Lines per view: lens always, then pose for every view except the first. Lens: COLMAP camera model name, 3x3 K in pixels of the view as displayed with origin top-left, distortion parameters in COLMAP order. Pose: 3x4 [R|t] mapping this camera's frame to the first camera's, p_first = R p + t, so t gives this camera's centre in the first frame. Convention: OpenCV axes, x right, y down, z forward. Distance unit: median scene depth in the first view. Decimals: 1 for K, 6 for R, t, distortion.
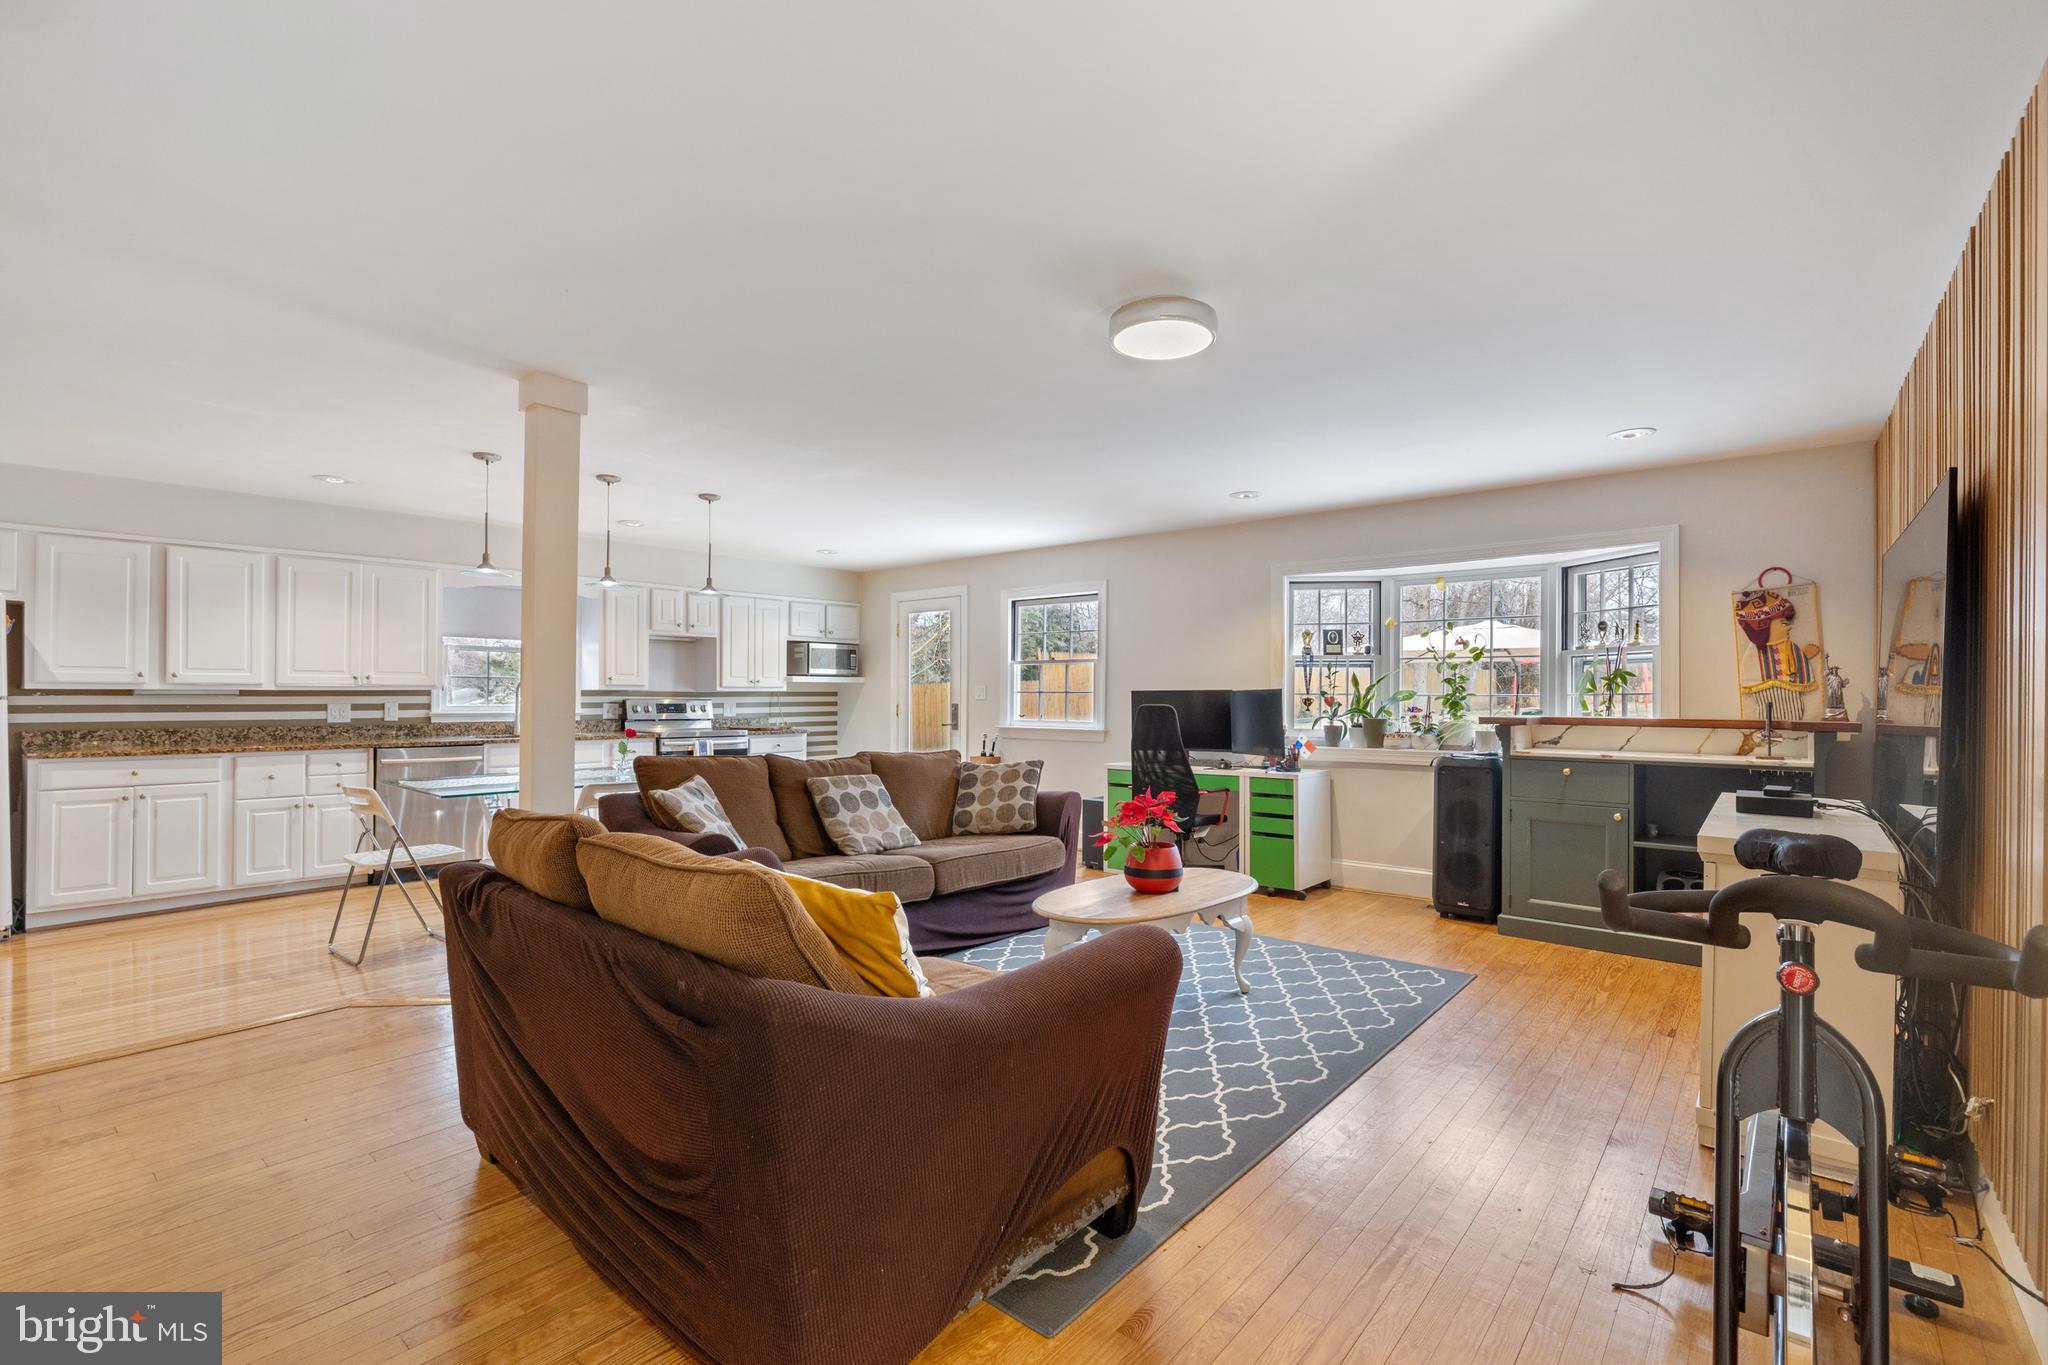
lens RADIAL K [[920.1, 0, 1024.0], [0, 920.1, 682.5], [0, 0, 1]] dist [-0.001584, -0.000265]
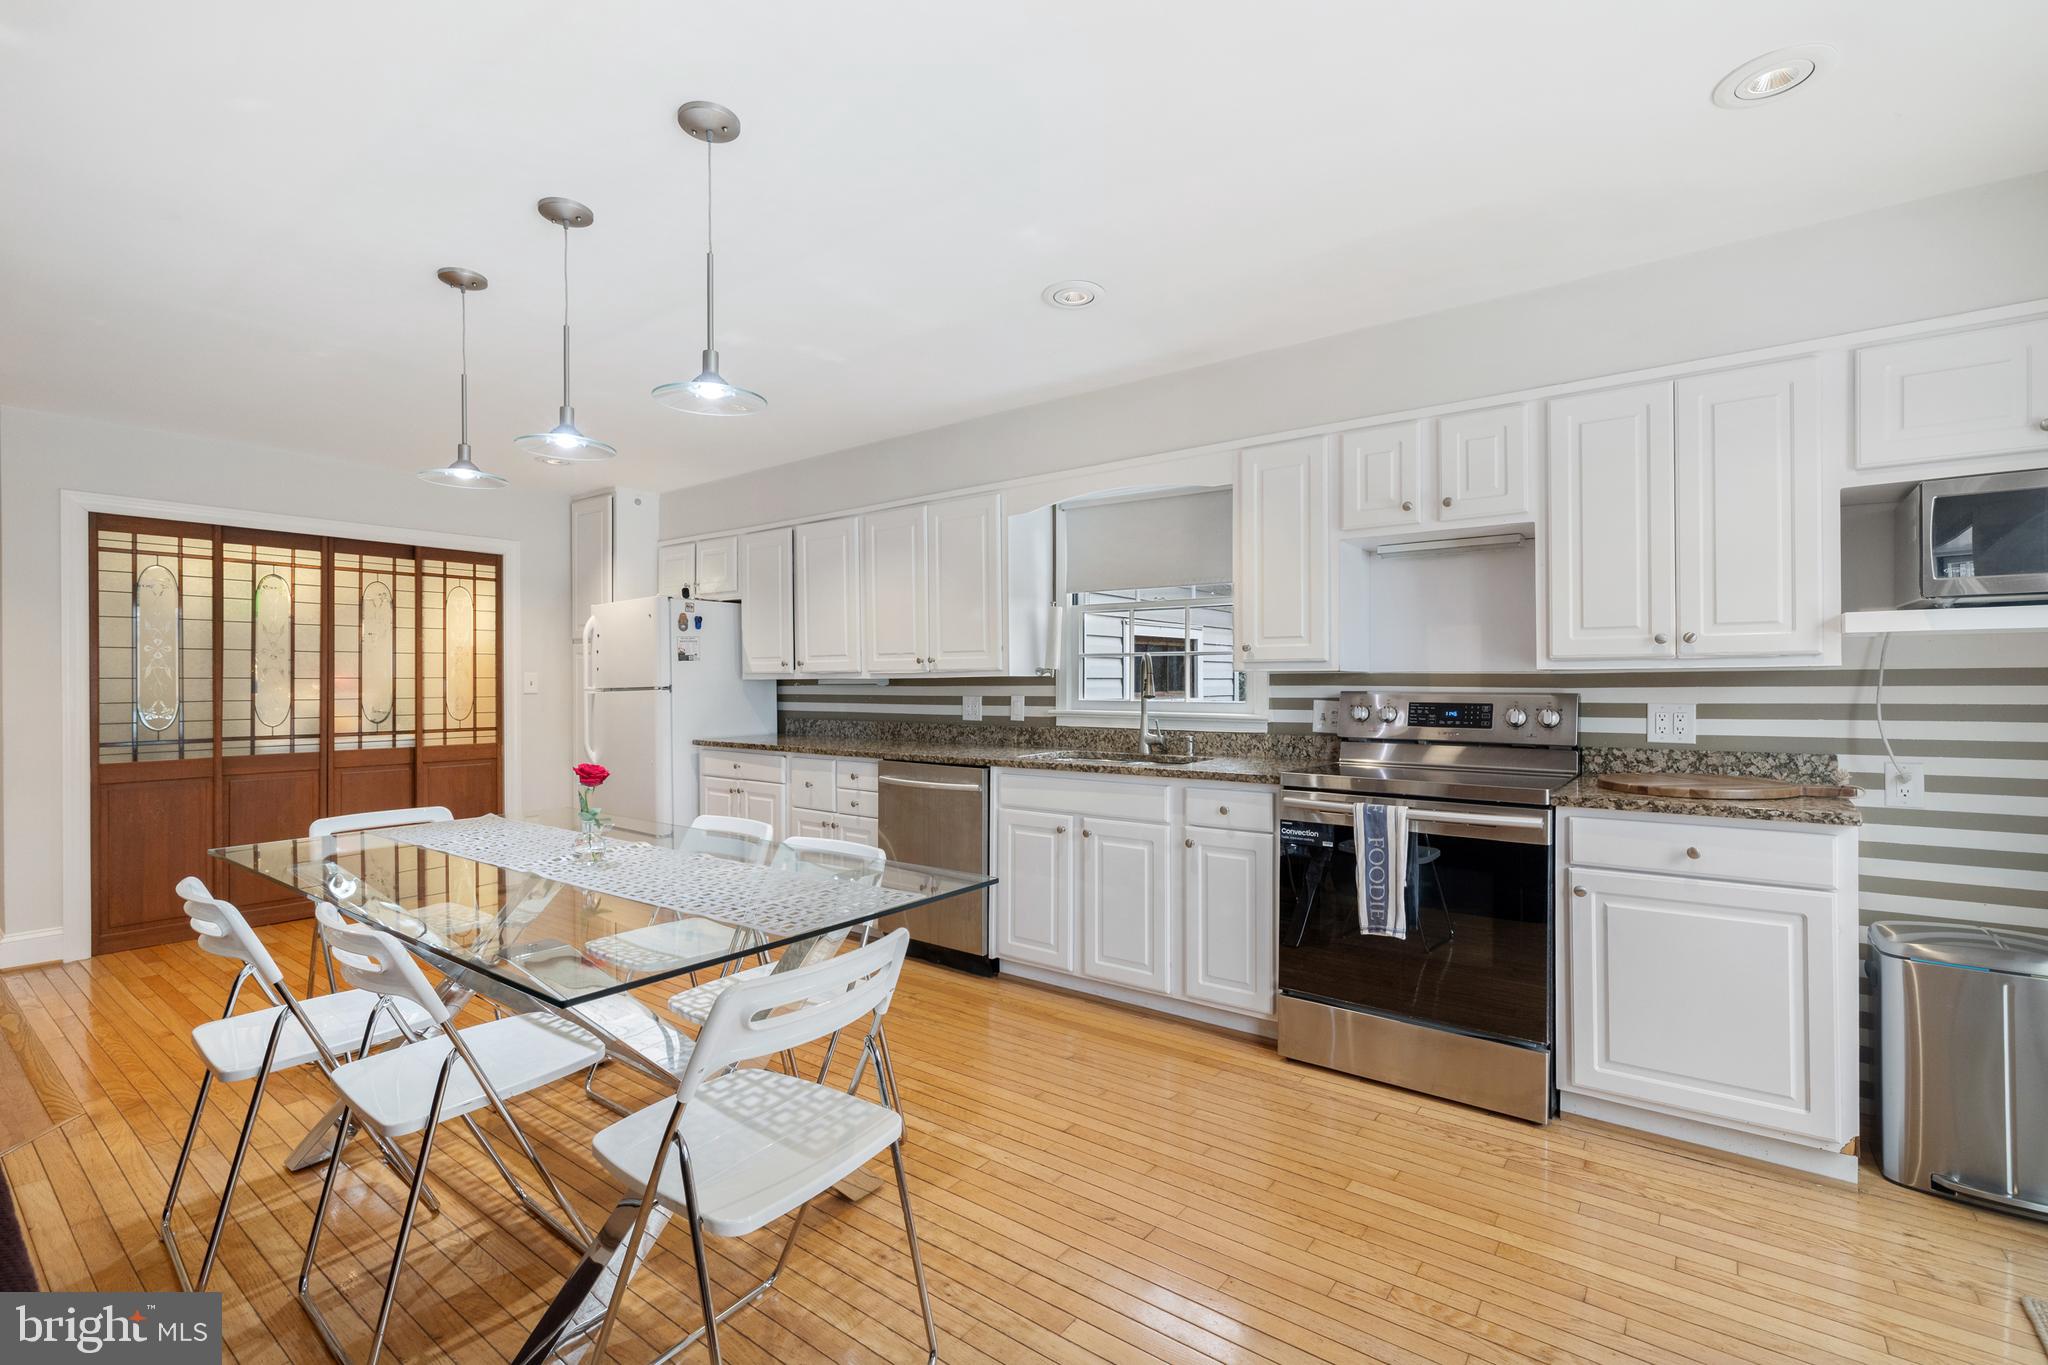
lens RADIAL K [[920.1, 0, 1024.0], [0, 920.1, 682.5], [0, 0, 1]] dist [-0.001584, -0.000265]
pose [[0.057272, -0.001295, -0.998358, 0.015021], [0.018931, 0.999821, -0.000210, 0.012893], [0.998179, -0.018888, 0.057287, 0.979976]]
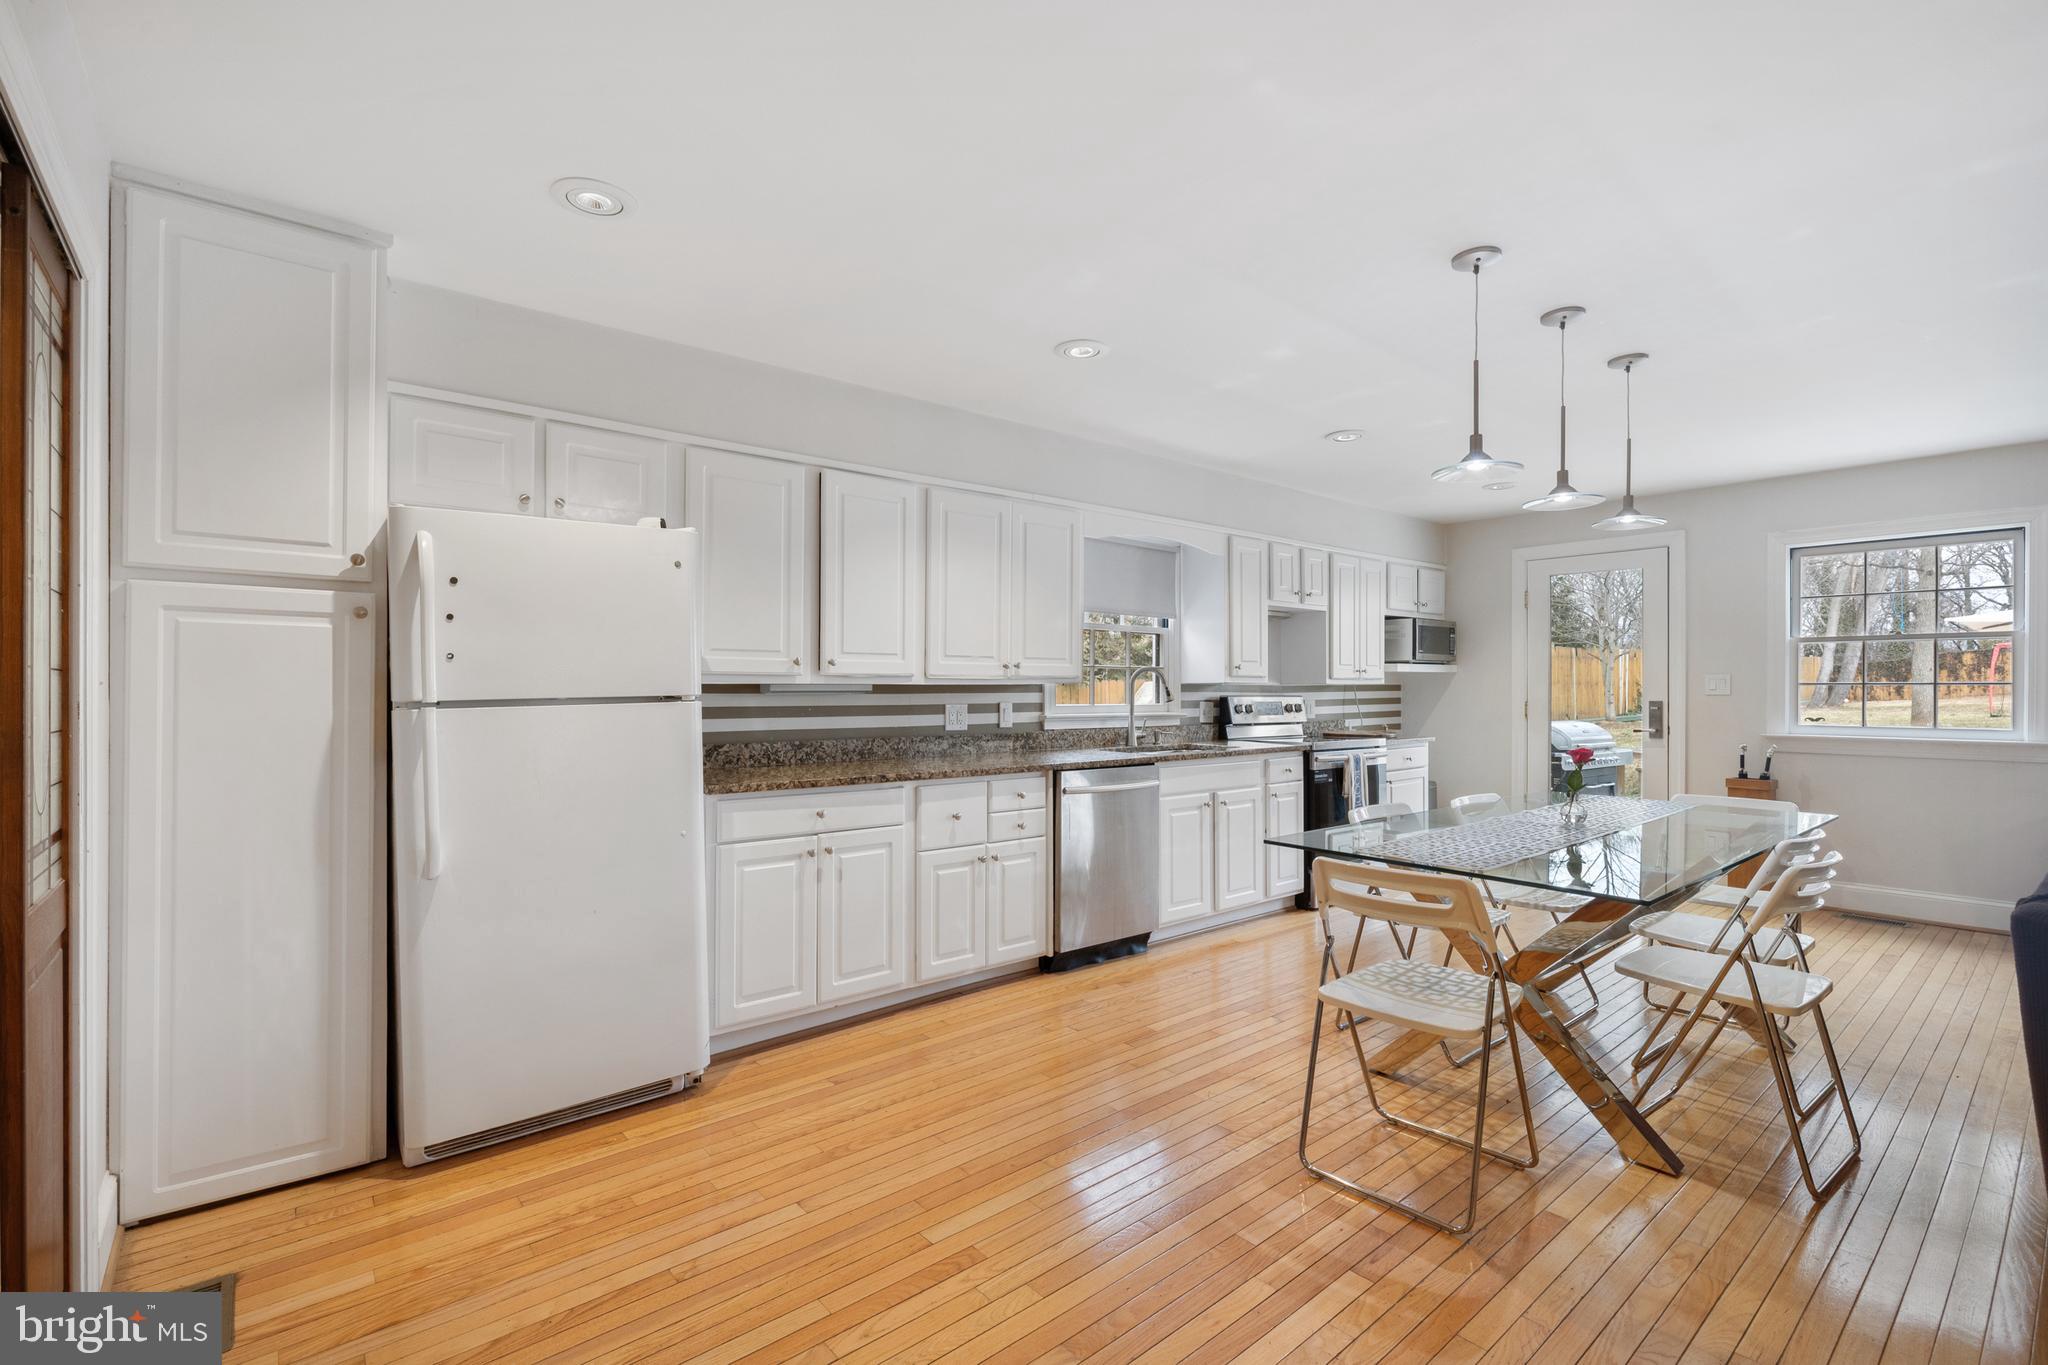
lens RADIAL K [[911.4, 0, 1016.1], [0, 911.4, 686.8], [0, 0, 1]] dist [-0.005085, -0.000533]
pose [[0.985099, -0.004039, -0.171941, -0.567124], [0.006041, 0.999920, 0.011119, 0.002400], [0.171883, -0.011992, 0.985044, 0.309855]]
